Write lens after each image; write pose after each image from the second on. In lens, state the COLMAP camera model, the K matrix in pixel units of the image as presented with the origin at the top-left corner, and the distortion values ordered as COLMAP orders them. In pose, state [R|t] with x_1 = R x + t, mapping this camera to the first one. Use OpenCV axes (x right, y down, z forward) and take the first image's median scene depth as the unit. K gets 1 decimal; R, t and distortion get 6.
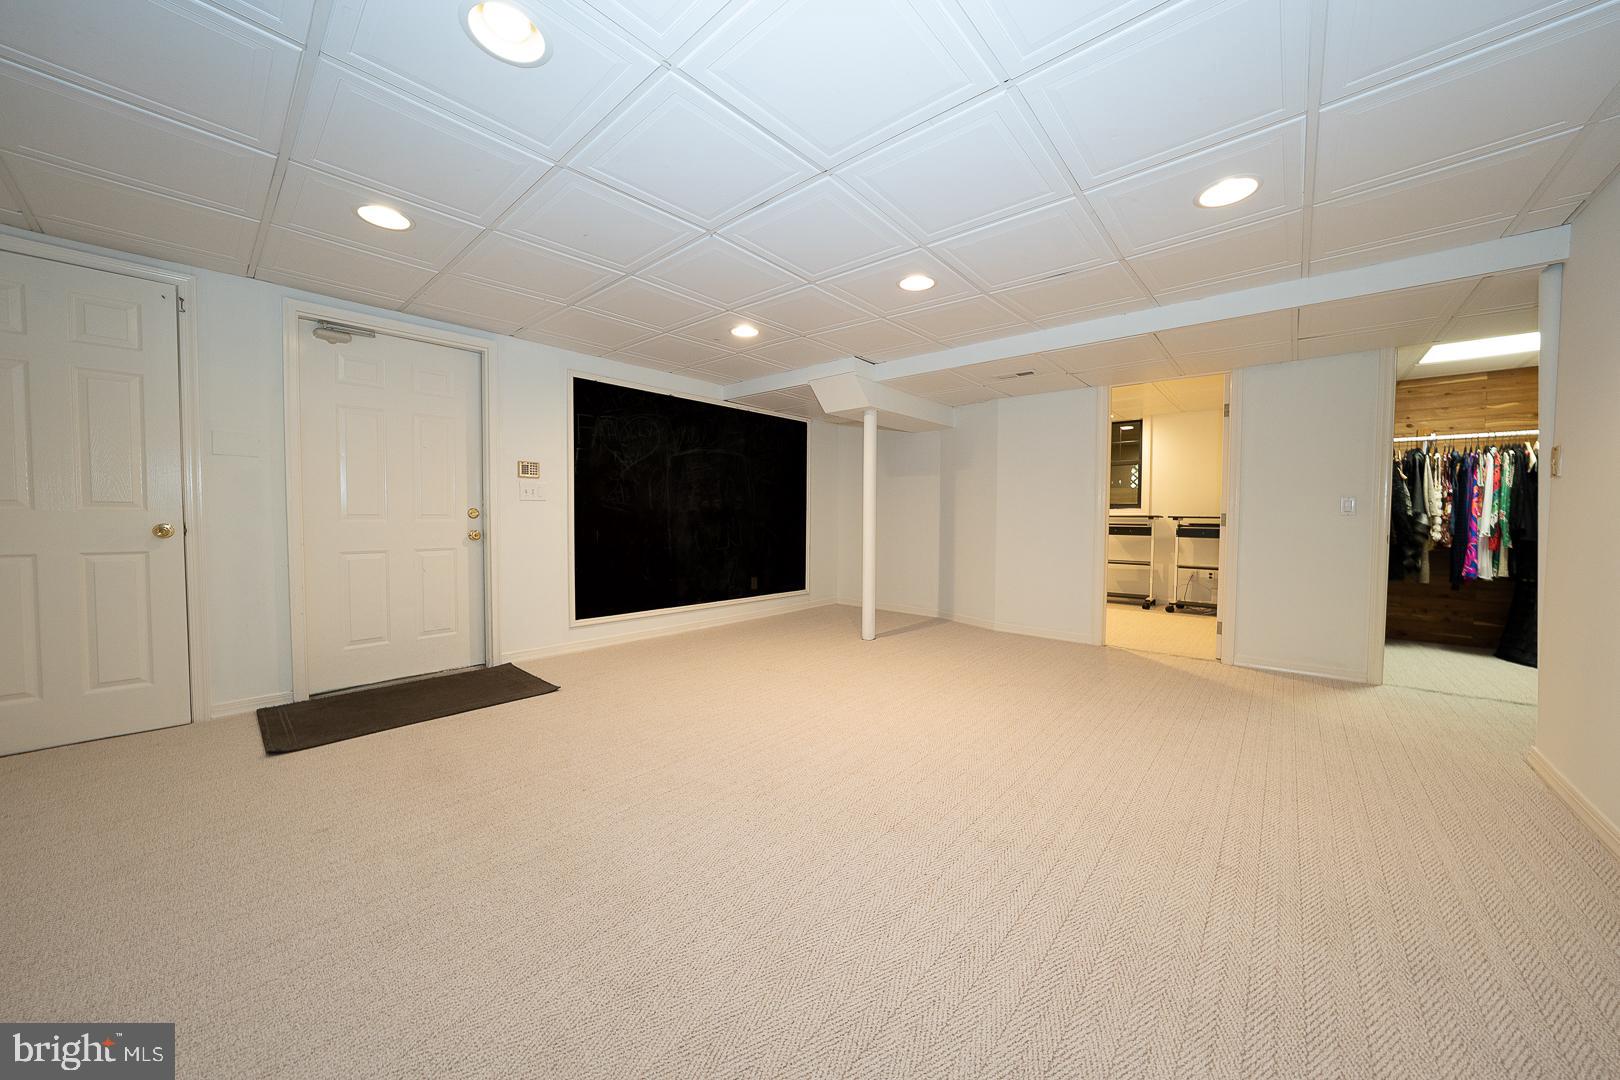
lens RADIAL K [[554.8, 0, 811.3], [0, 554.8, 535.5], [0, 0, 1]] dist [-0.020586, 0.002837]
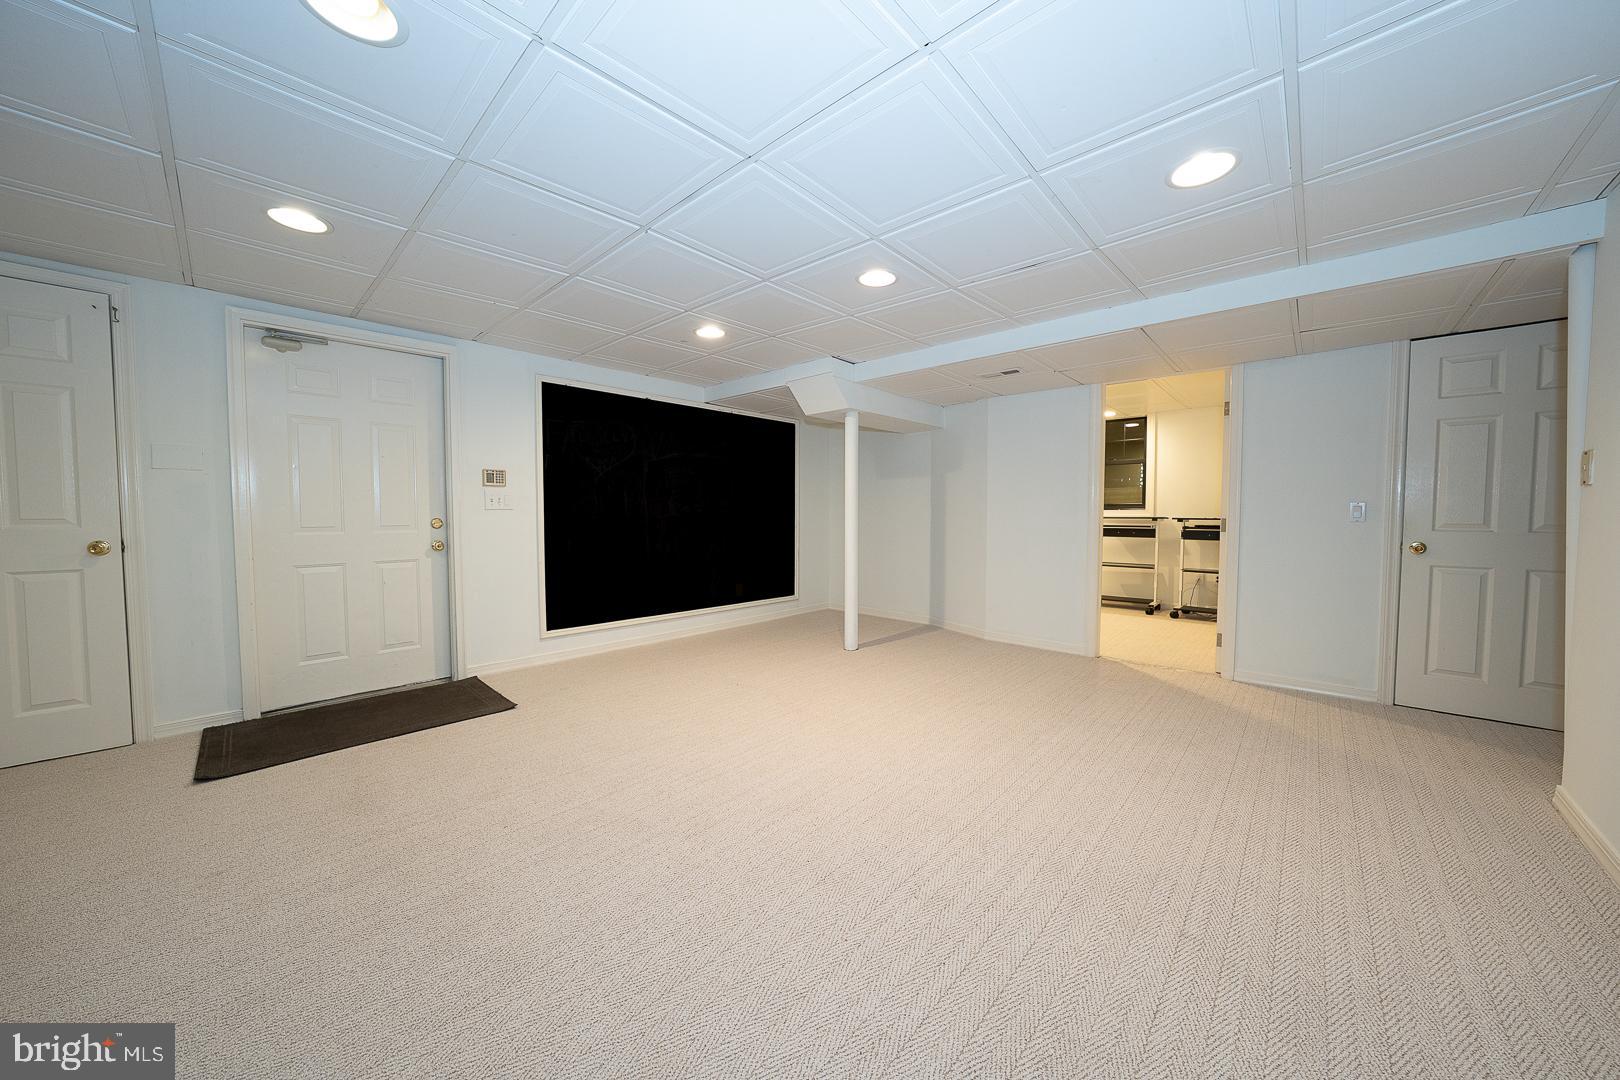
lens RADIAL K [[554.8, 0, 806.9], [0, 554.8, 536.5], [0, 0, 1]] dist [-0.020586, 0.002837]
pose [[0.999576, -0.004620, -0.028748, 0.102570], [0.004777, 0.999974, 0.005391, -0.027906], [0.028722, -0.005526, 0.999572, 0.064027]]
